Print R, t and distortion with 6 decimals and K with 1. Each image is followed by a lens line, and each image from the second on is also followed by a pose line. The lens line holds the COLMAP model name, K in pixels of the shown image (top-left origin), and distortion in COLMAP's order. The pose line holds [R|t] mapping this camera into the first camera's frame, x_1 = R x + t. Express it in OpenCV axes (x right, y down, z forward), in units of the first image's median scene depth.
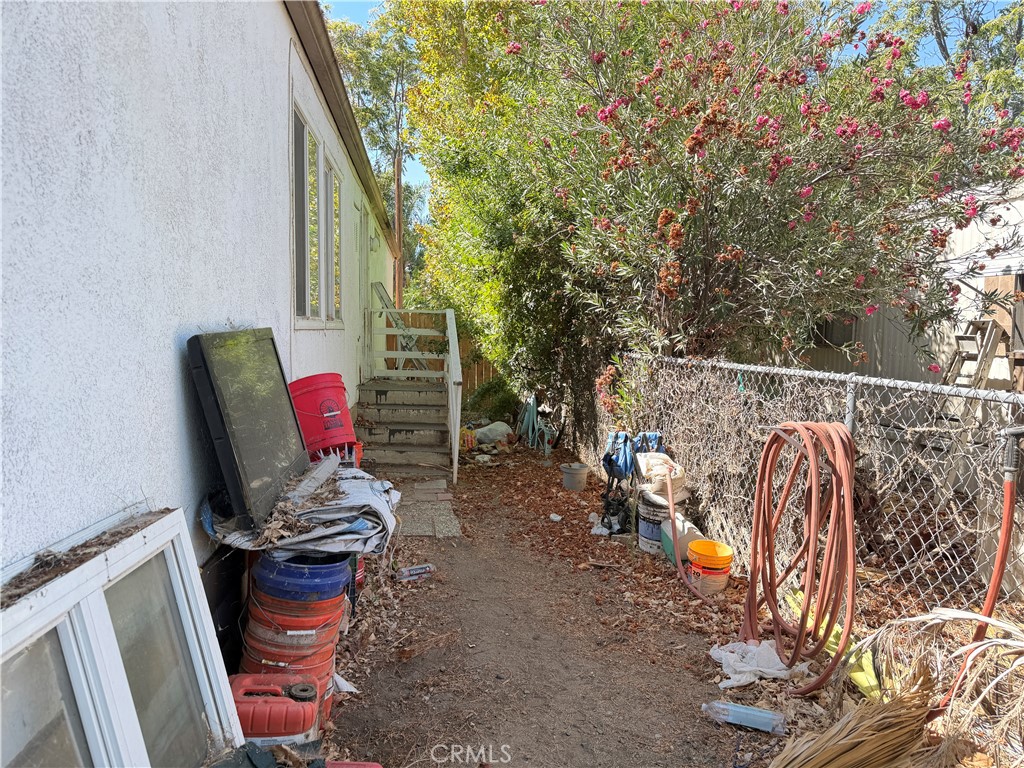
lens RADIAL K [[716.7, 0, 510.7], [0, 716.7, 386.1], [0, 0, 1]] dist [0.094444, -0.130592]
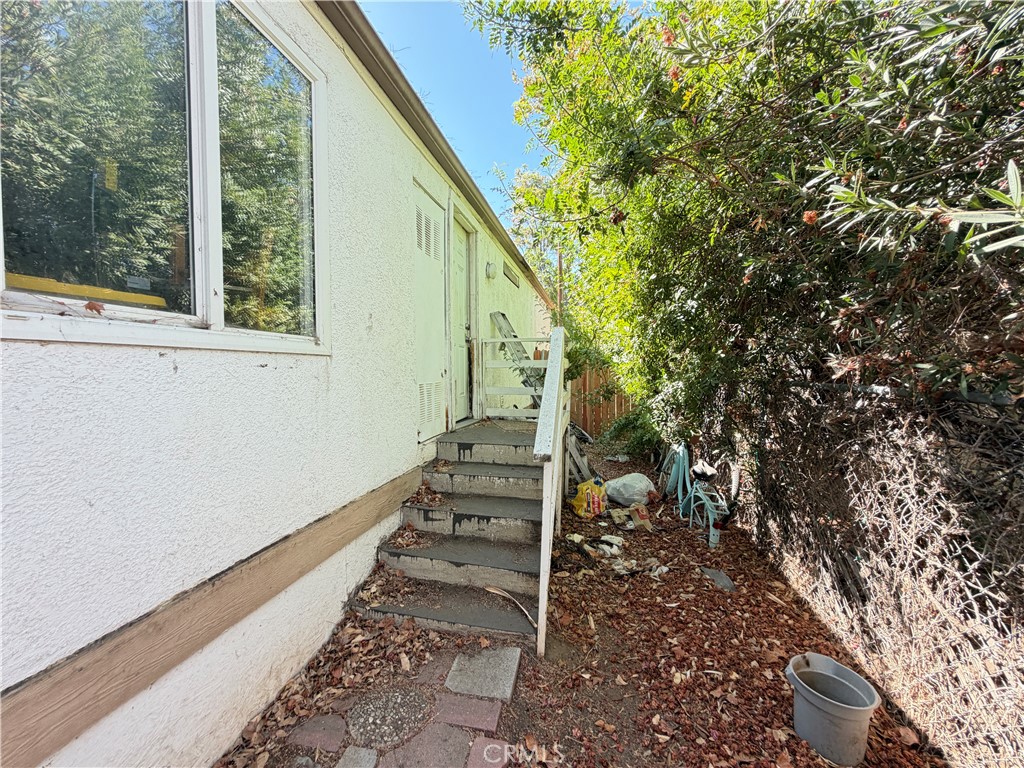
lens RADIAL K [[408.3, 0, 511.2], [0, 408.3, 383.2], [0, 0, 1]] dist [0.000247, -0.000293]
pose [[0.947713, -0.011615, -0.318912, -0.003292], [-0.002450, 0.999043, -0.043667, -0.037021], [0.319114, 0.042165, 0.946778, 0.624498]]
